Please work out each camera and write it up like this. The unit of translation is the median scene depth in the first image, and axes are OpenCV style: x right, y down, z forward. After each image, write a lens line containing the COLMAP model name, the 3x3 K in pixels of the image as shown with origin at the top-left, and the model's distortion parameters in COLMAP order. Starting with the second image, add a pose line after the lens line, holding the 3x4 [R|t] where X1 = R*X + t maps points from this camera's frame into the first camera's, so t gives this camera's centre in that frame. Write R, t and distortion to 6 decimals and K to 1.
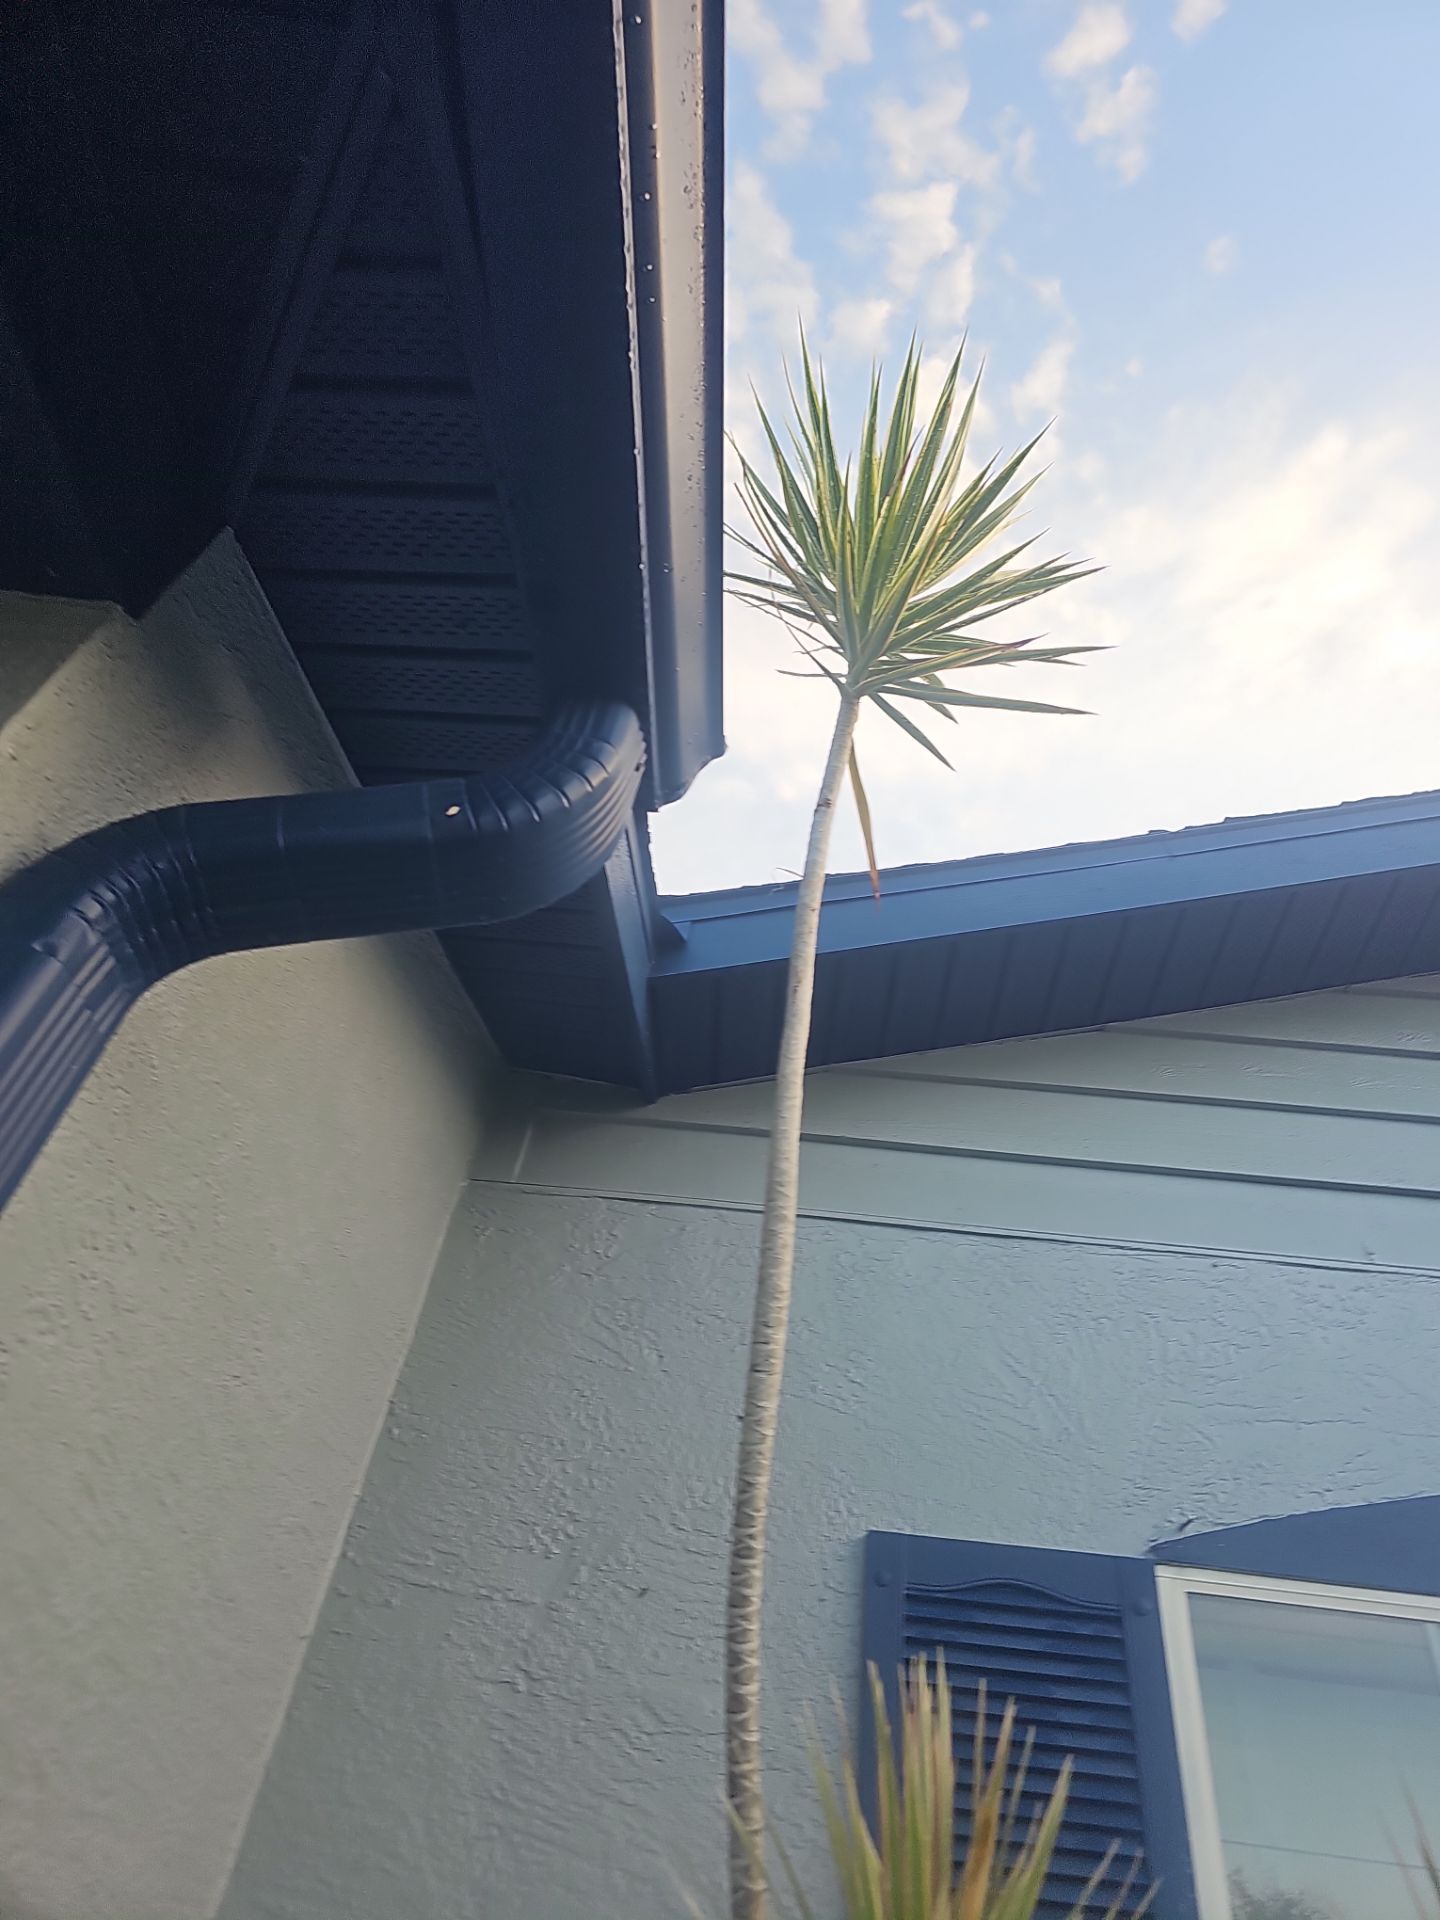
lens RADIAL K [[1270.8, 0, 720.0], [0, 1270.8, 960.0], [0, 0, 1]] dist [0.045324, -0.033957]
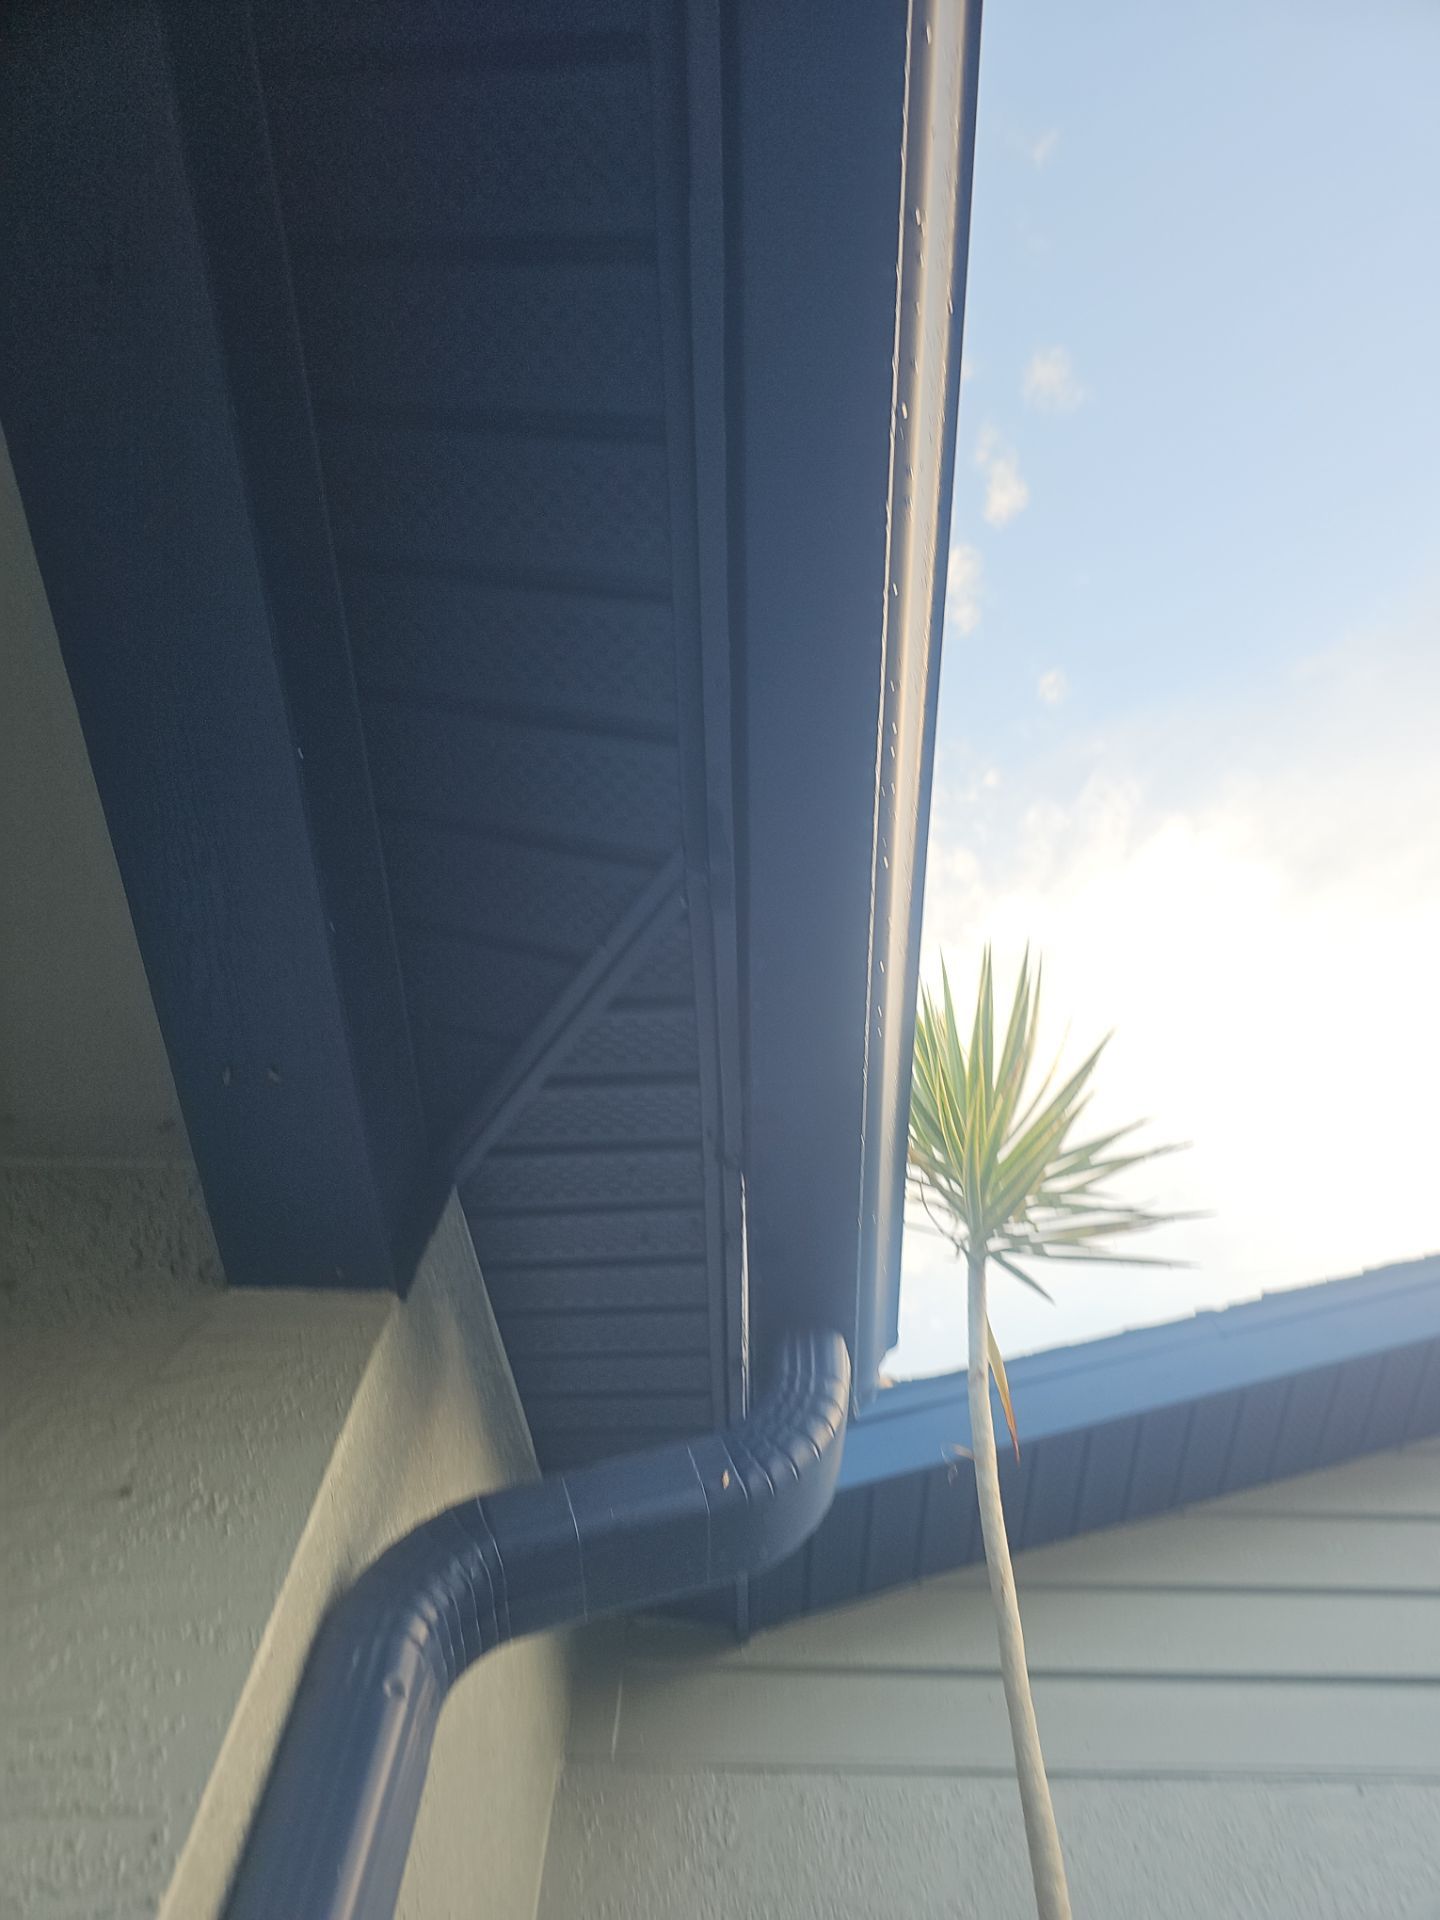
lens RADIAL K [[1290.4, 0, 720.0], [0, 1290.4, 960.0], [0, 0, 1]] dist [0.008050, 0.004894]
pose [[0.995363, -0.048922, 0.082818, -0.191483], [0.070690, 0.955944, -0.284910, -0.152392], [-0.065231, 0.289444, 0.954970, -0.109935]]
